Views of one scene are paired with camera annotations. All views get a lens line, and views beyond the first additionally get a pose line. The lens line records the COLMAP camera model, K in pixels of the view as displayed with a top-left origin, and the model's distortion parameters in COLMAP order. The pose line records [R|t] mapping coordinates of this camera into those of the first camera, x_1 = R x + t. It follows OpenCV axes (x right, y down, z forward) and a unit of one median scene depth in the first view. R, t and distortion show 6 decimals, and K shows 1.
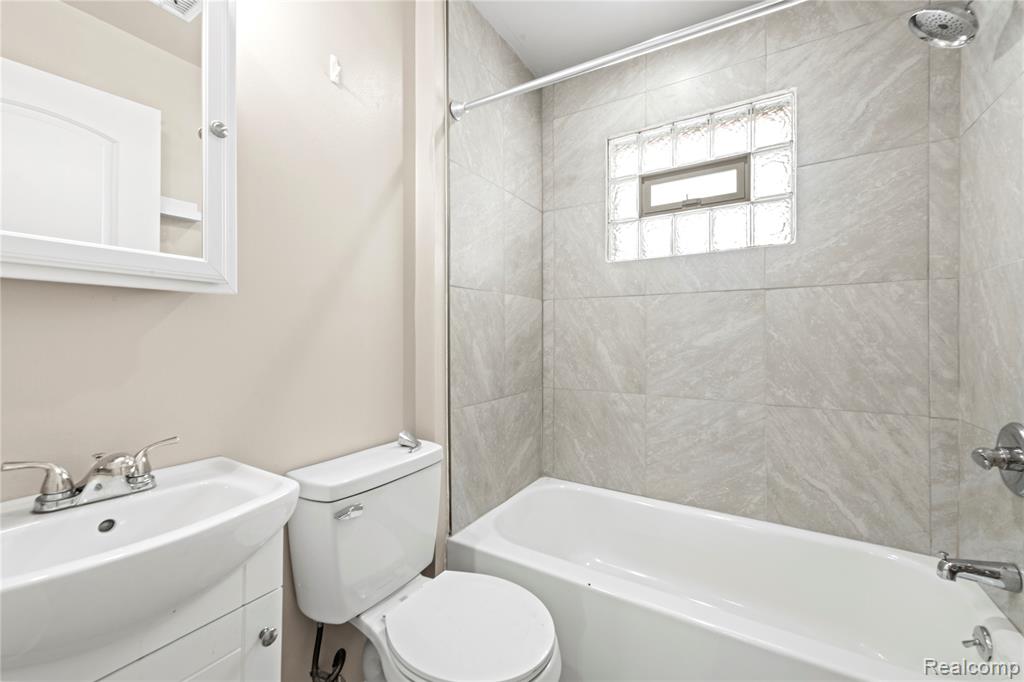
lens RADIAL K [[402.6, 0, 506.1], [0, 402.6, 335.9], [0, 0, 1]] dist [0.006389, -0.000127]
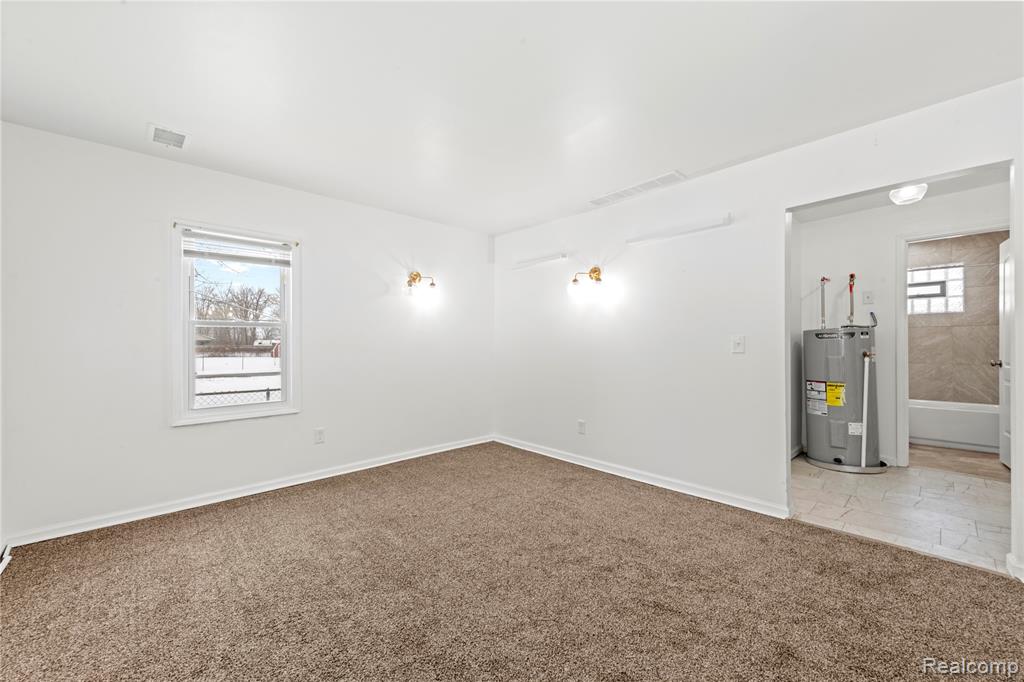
lens RADIAL K [[402.6, 0, 516.7], [0, 402.6, 344.2], [0, 0, 1]] dist [0.006389, -0.000127]
pose [[0.969104, -0.001988, -0.246643, -1.767112], [0.000505, 0.999981, -0.006074, 0.036841], [0.246650, 0.005762, 0.969087, -2.740844]]
